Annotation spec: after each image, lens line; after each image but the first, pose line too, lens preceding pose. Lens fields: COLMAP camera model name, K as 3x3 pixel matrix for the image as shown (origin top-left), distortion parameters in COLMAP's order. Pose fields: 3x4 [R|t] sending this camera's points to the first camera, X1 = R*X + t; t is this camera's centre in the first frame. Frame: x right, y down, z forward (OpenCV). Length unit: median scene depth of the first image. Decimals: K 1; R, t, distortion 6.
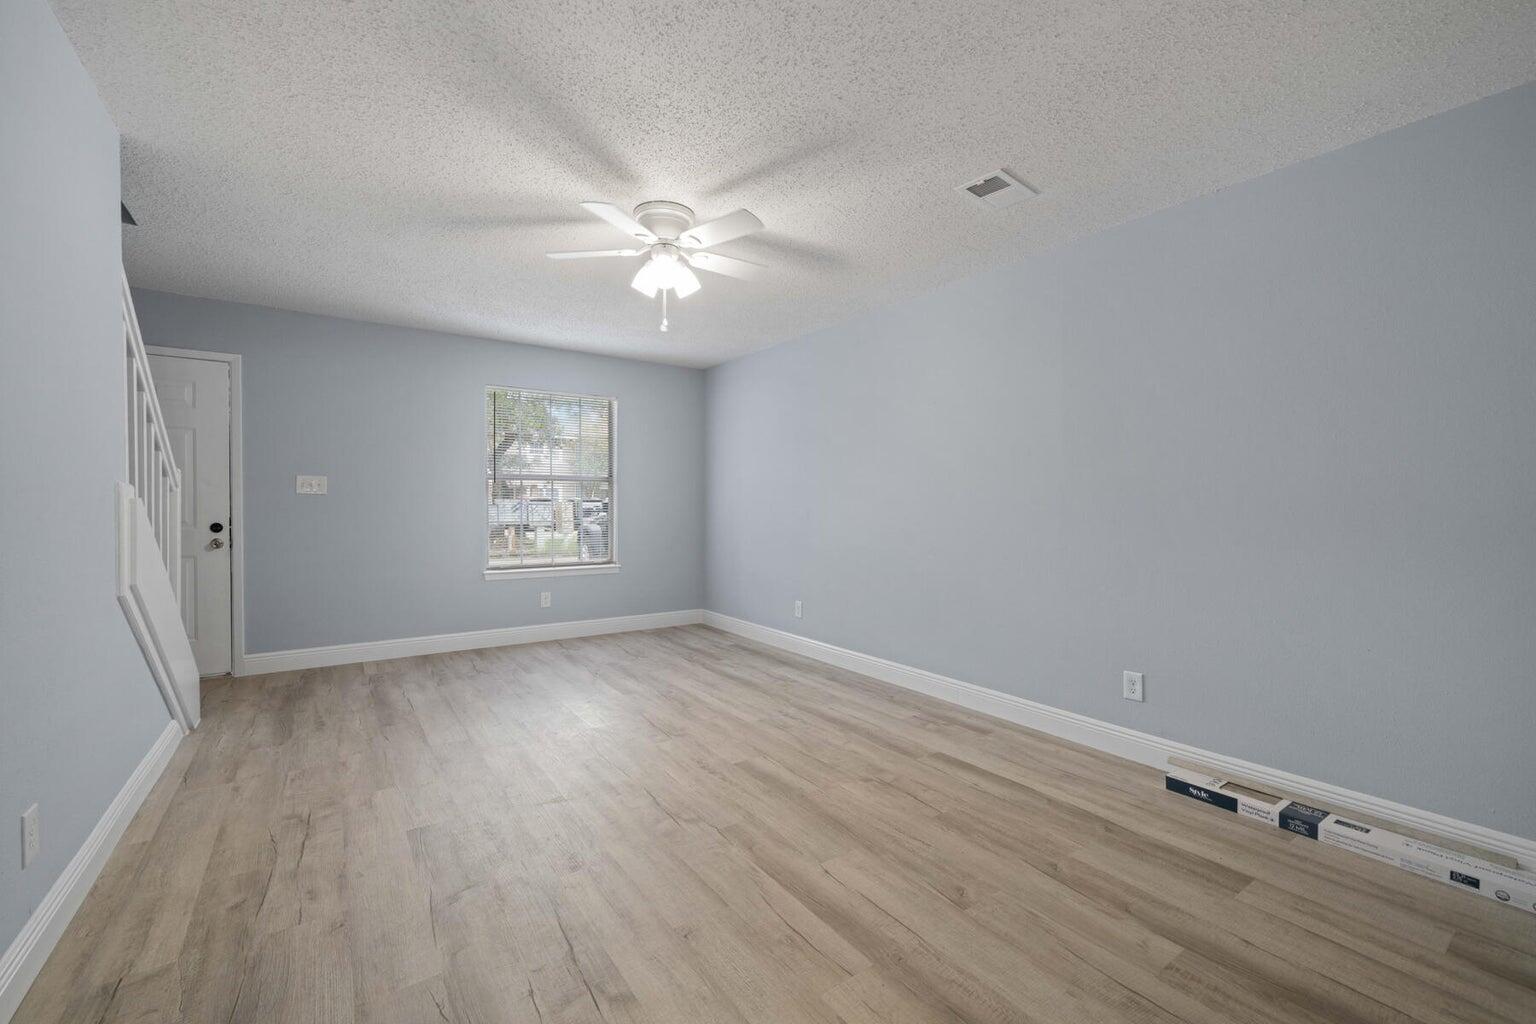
lens RADIAL K [[644.4, 0, 761.5], [0, 644.4, 508.6], [0, 0, 1]] dist [0.000920, 0.000034]
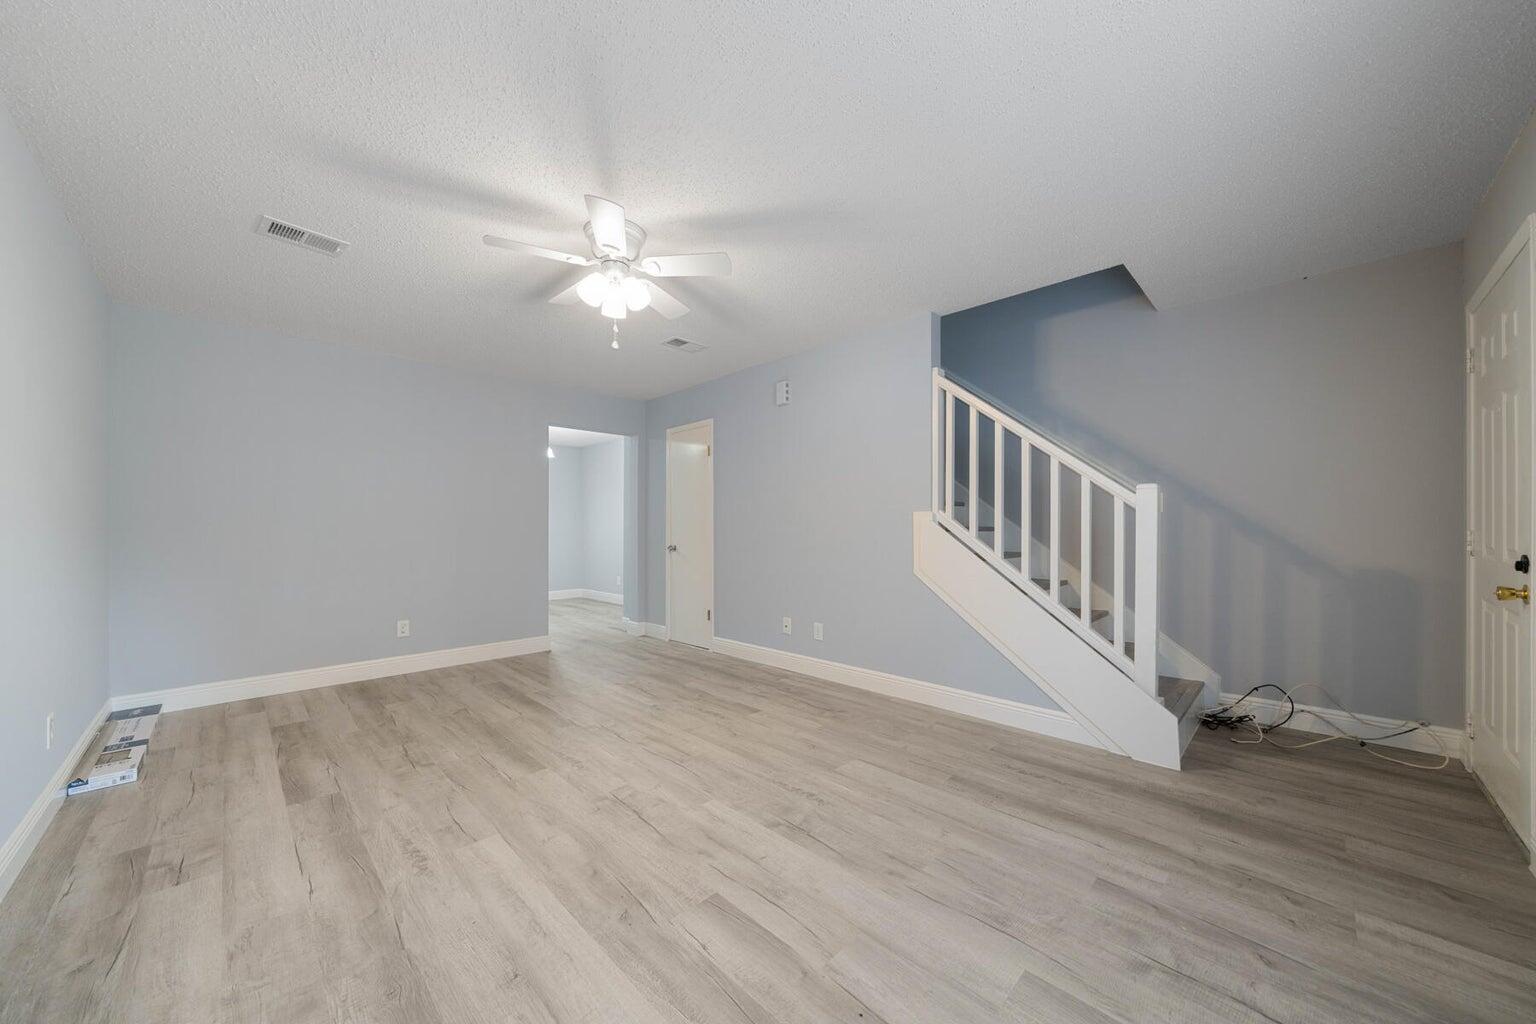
lens RADIAL K [[540.4, 0, 769.0], [0, 540.4, 529.5], [0, 0, 1]] dist [-0.001221, 0.000076]
pose [[-0.983378, -0.002514, -0.181554, -0.205475], [-0.003706, 0.999974, 0.006227, 0.000901], [0.181534, 0.006796, -0.983361, 1.661553]]
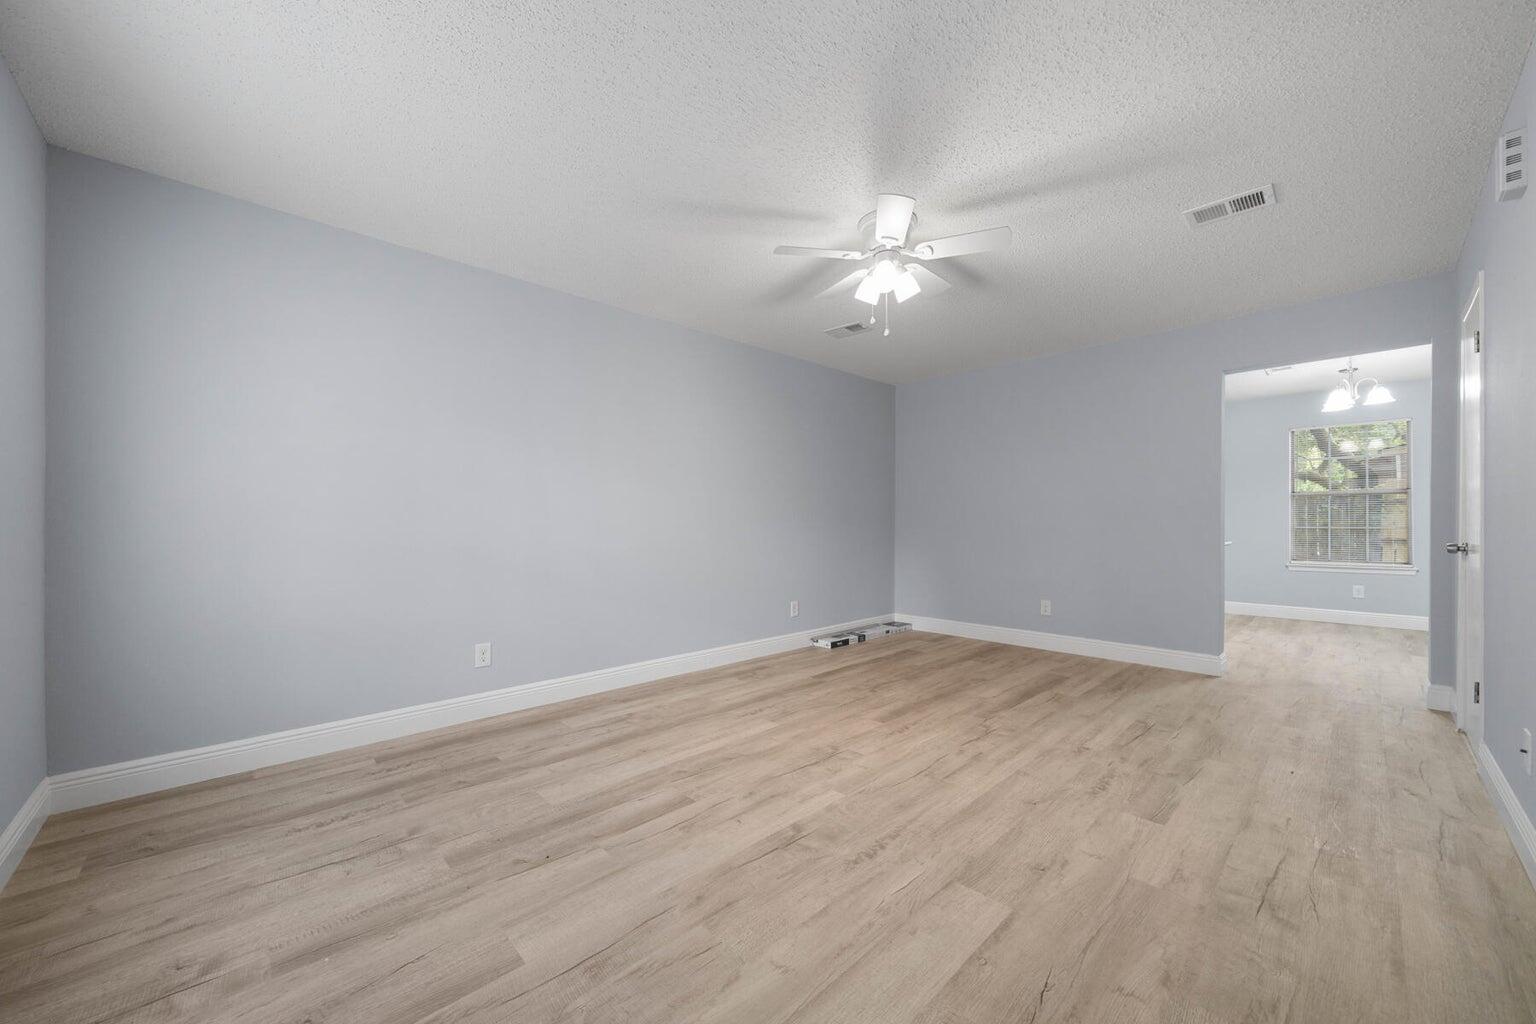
lens RADIAL K [[567.3, 0, 761.9], [0, 567.3, 522.0], [0, 0, 1]] dist [-0.000822, 0.000017]
pose [[-0.155675, -0.002997, 0.987804, -0.898835], [0.006957, 0.999967, 0.004130, 0.016097], [-0.987784, 0.007515, -0.155649, 1.191649]]
